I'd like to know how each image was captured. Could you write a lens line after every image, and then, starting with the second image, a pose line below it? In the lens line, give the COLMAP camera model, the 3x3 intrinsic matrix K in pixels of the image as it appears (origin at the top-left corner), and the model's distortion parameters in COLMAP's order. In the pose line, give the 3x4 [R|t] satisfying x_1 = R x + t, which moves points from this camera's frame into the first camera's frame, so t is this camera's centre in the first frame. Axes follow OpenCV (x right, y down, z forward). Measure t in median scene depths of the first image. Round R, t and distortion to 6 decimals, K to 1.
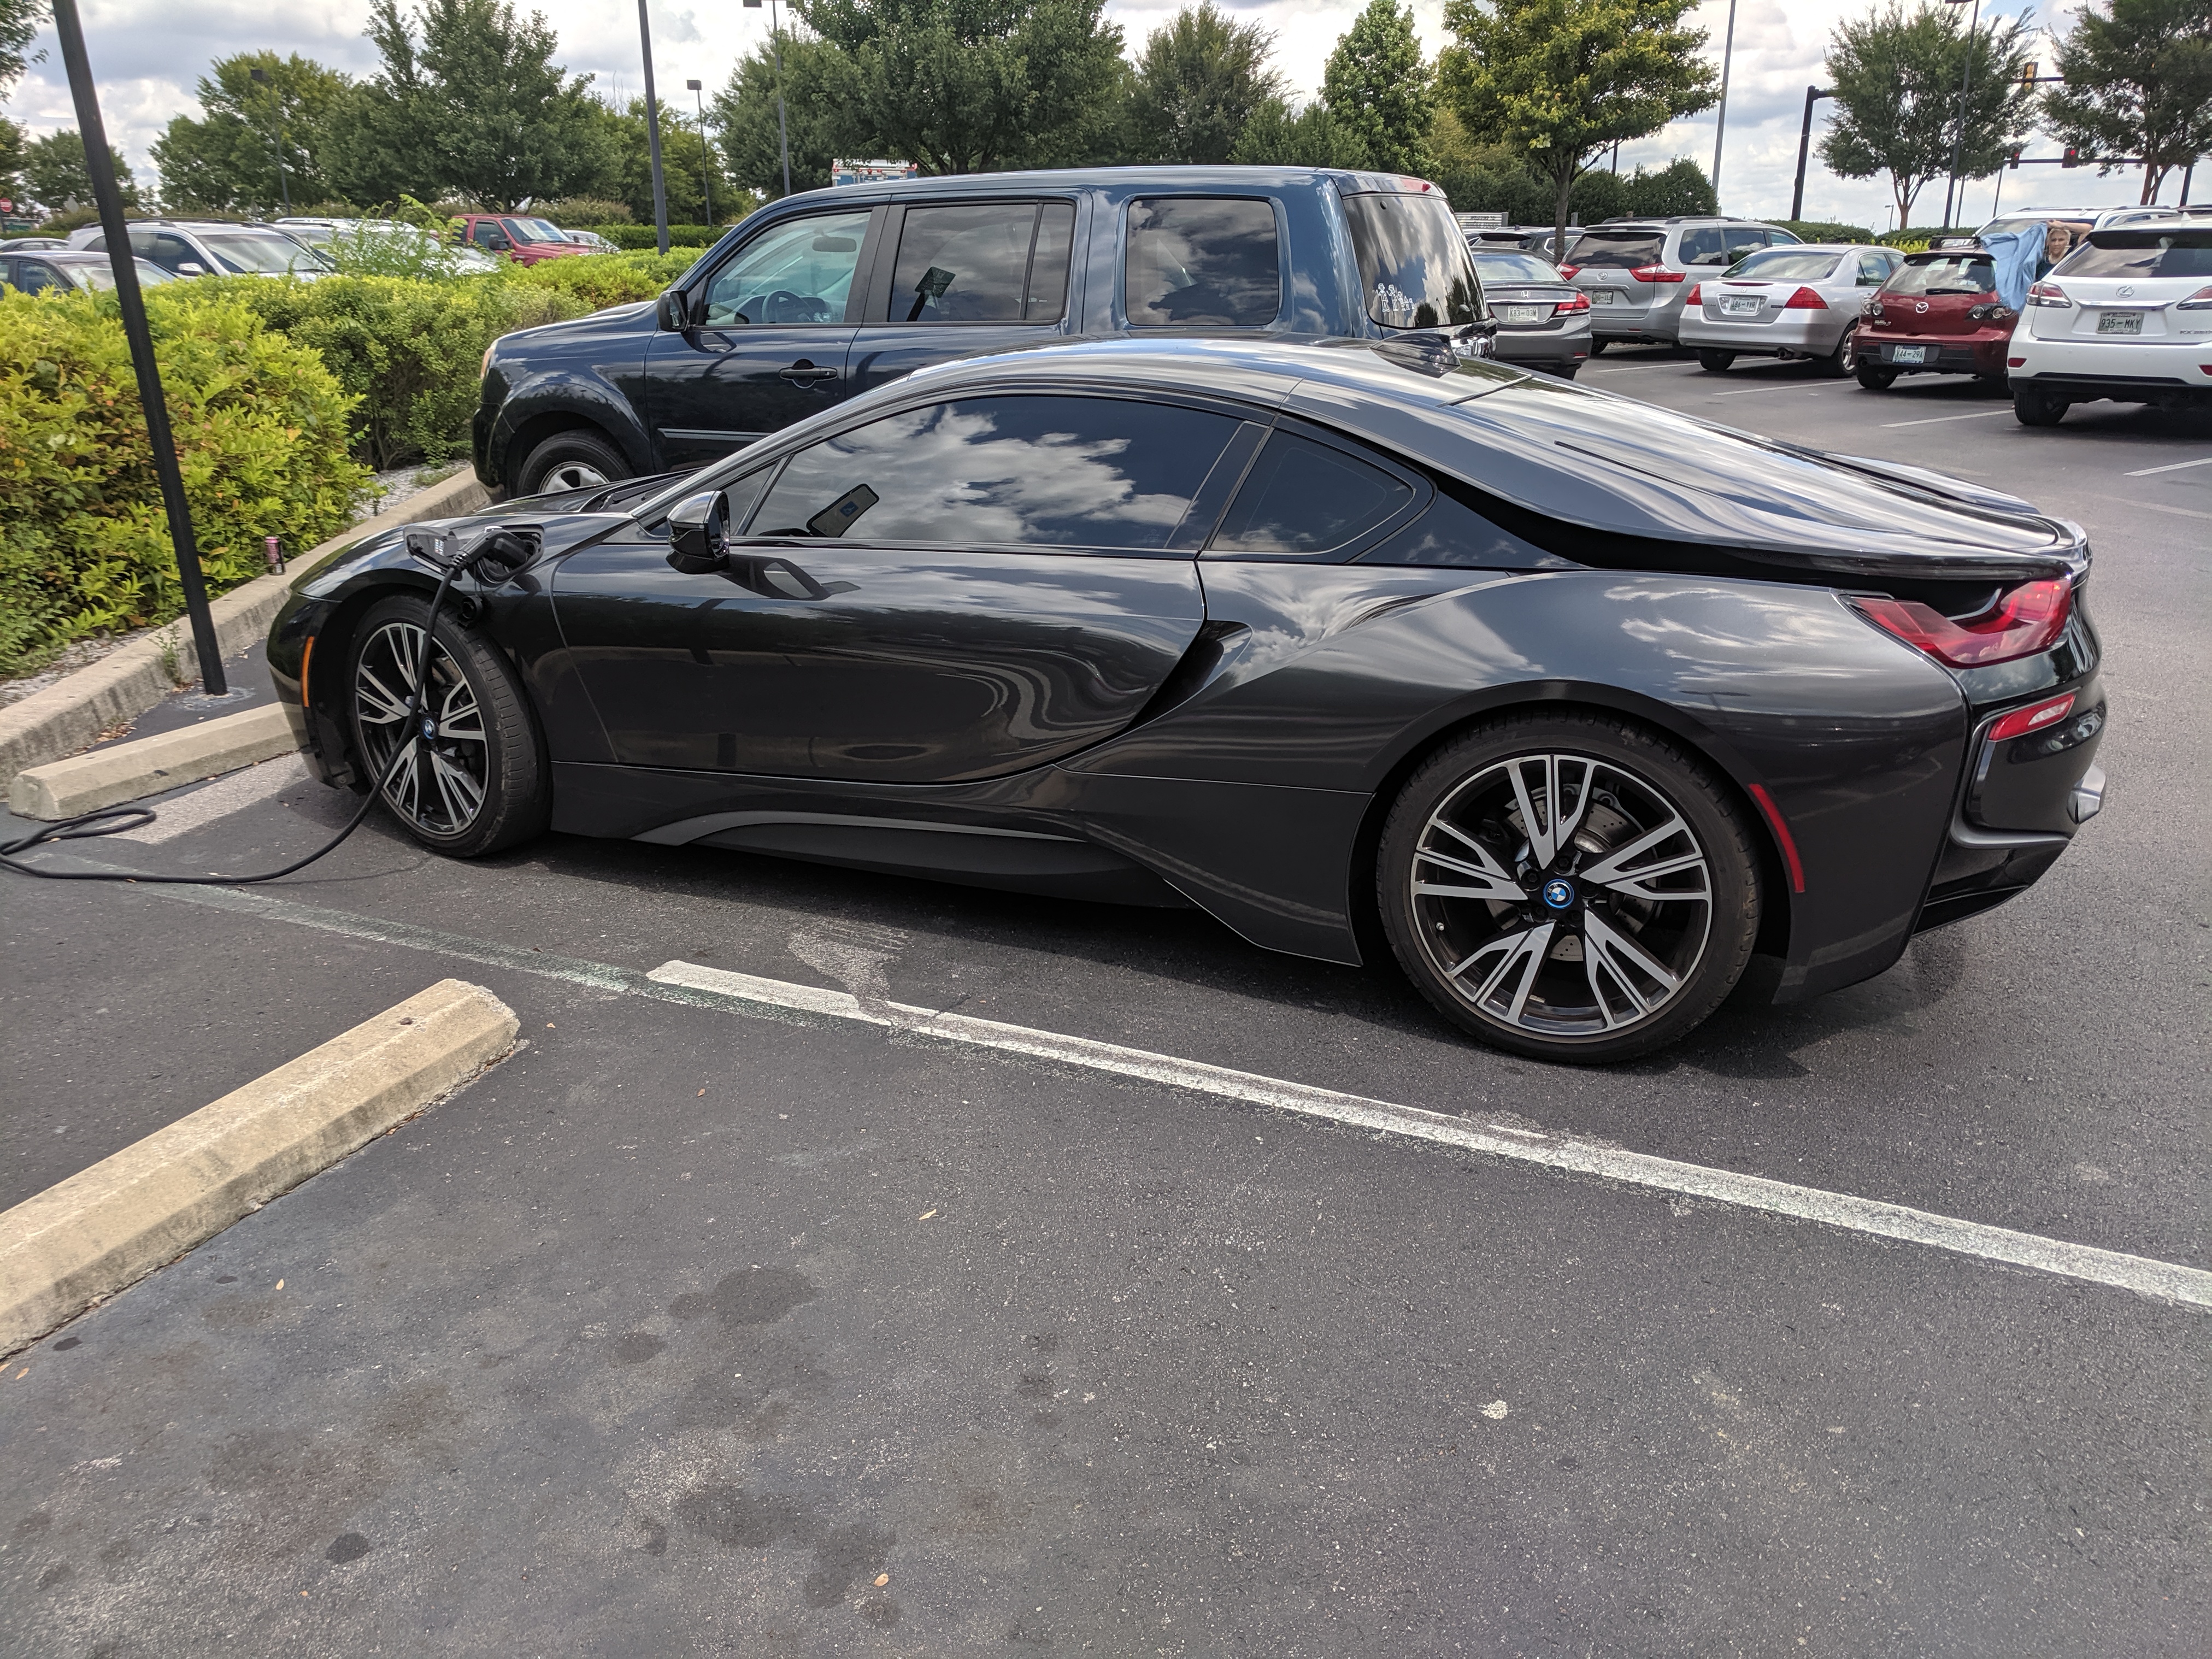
lens RADIAL K [[1732.4, 0, 1103.2], [0, 1732.4, 832.5], [0, 0, 1]] dist [-0.005141, 0.024813]
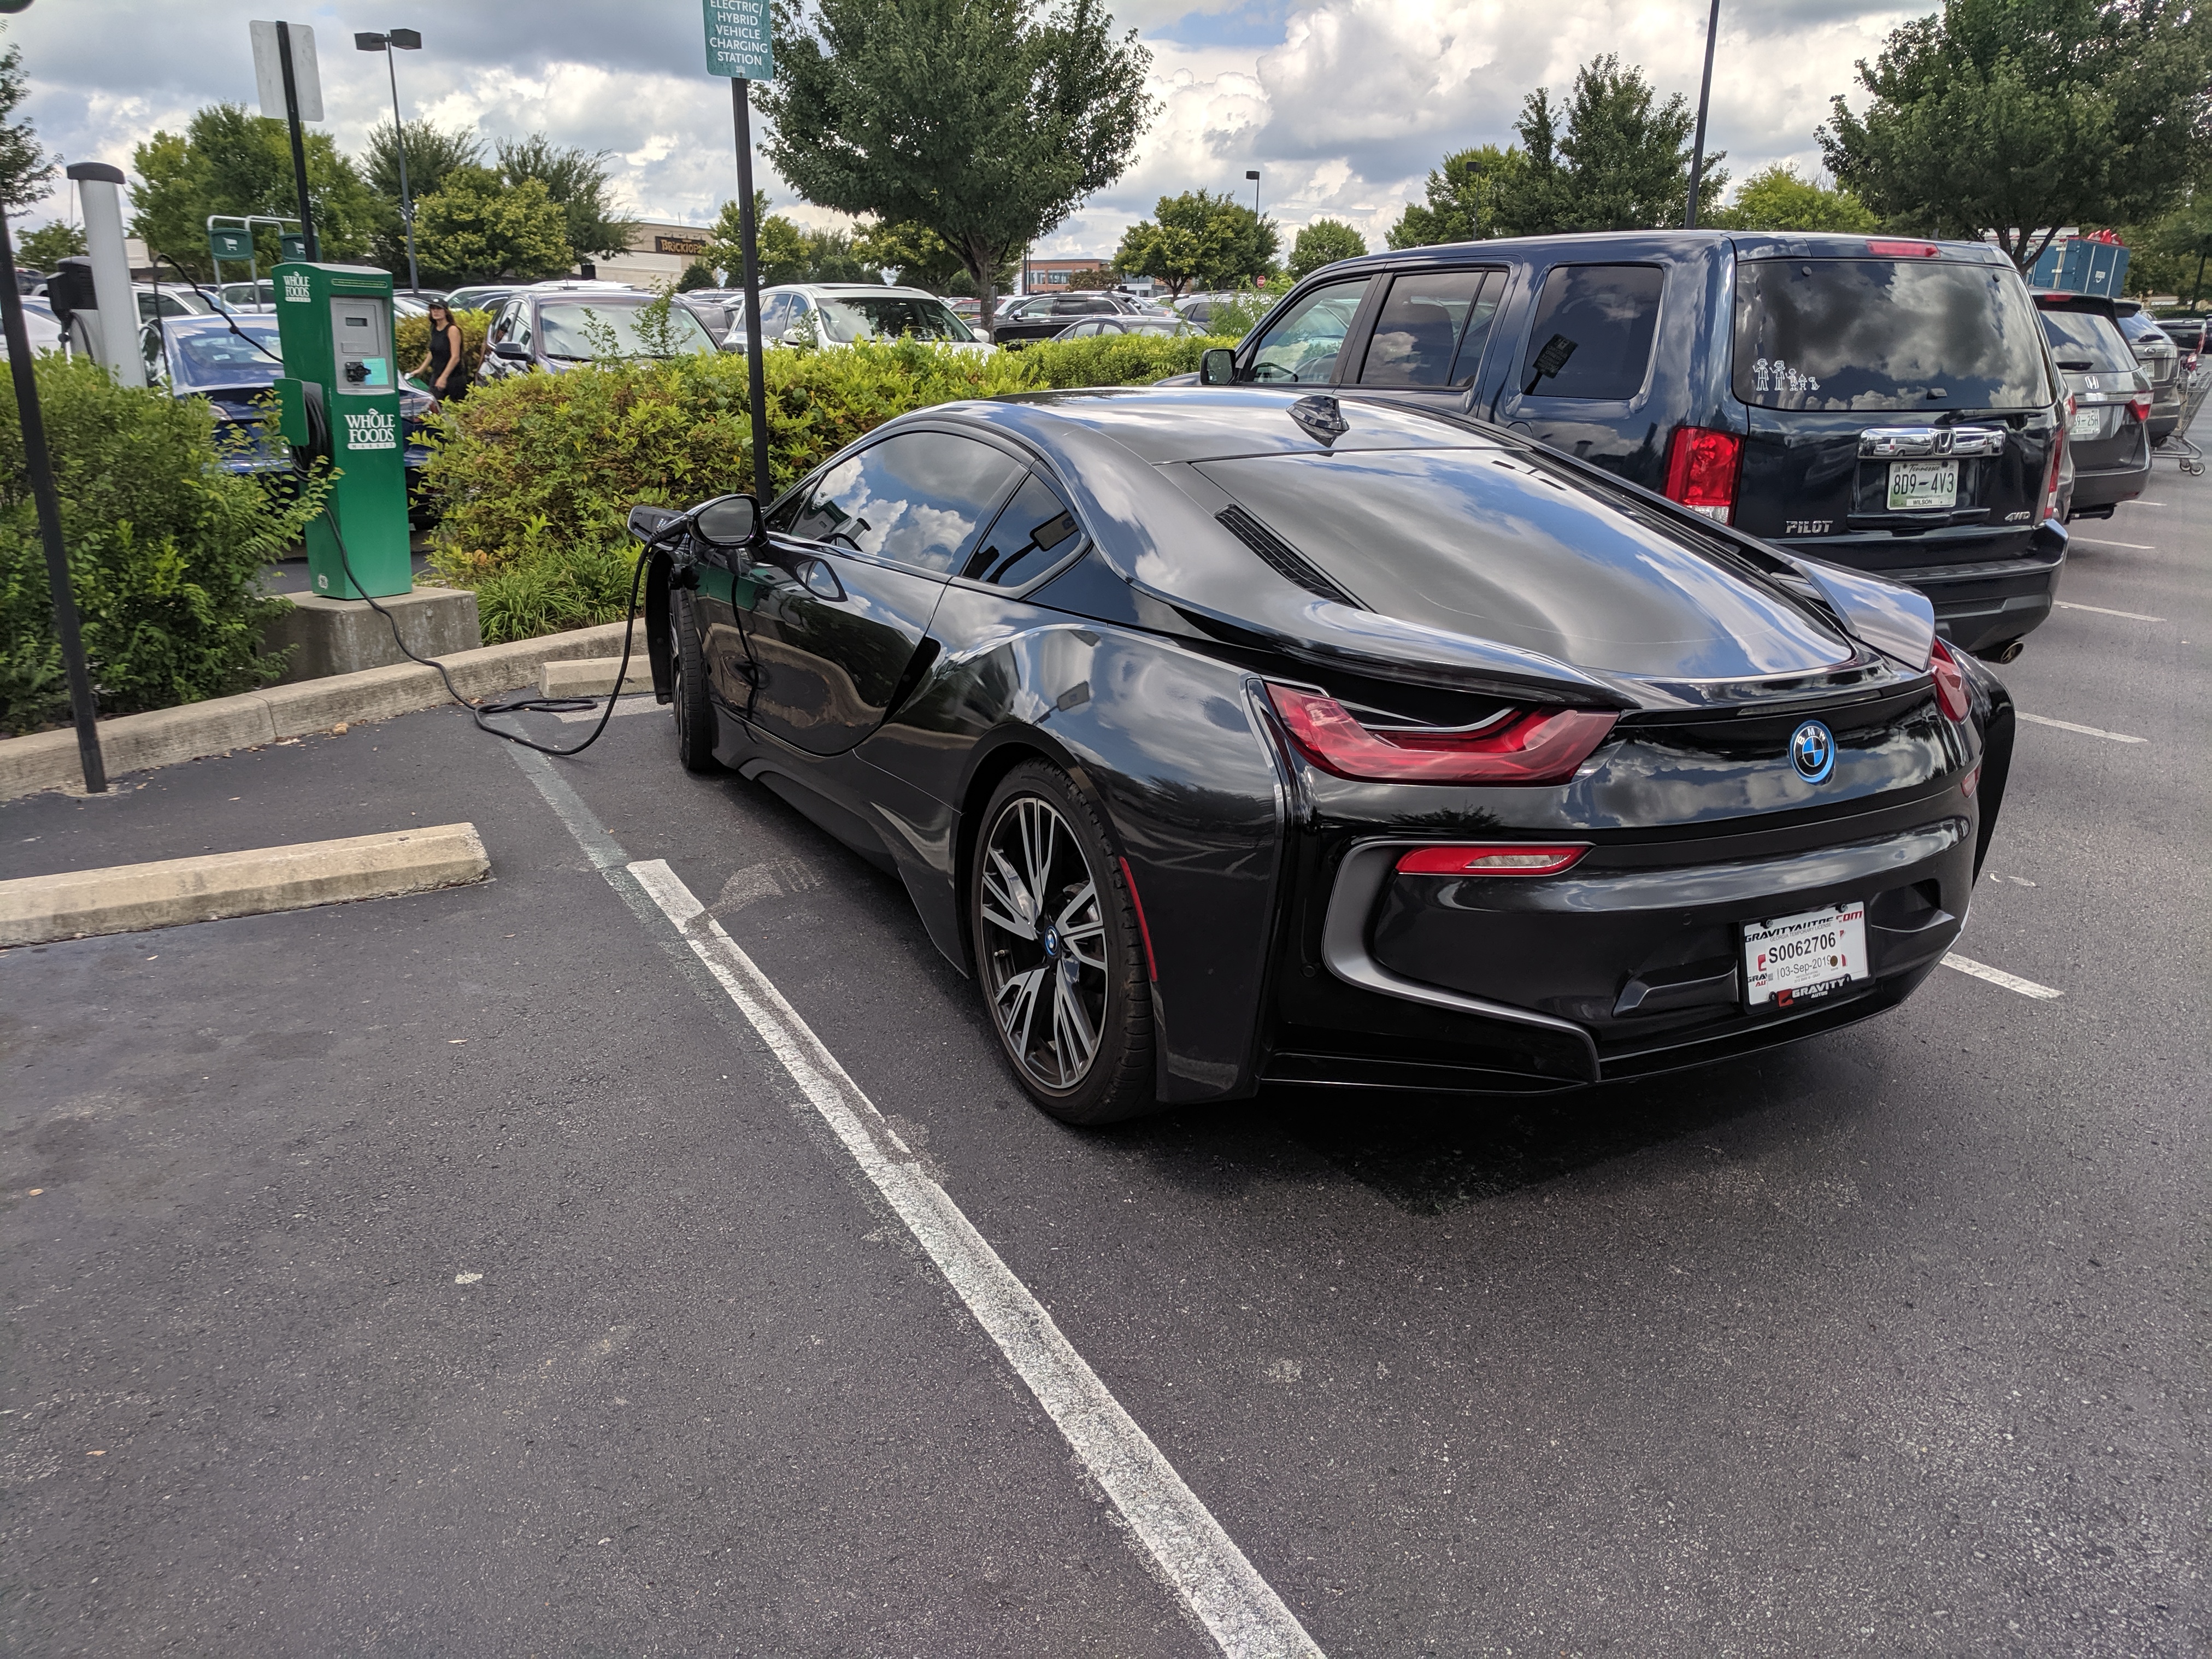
lens RADIAL K [[1732.4, 0, 1099.6], [0, 1732.4, 828.4], [0, 0, 1]] dist [-0.005141, 0.024813]
pose [[0.779200, 0.193759, -0.596074, 0.889450], [-0.219124, 0.975218, 0.030560, -0.066458], [0.587223, 0.106802, 0.802348, 0.212778]]
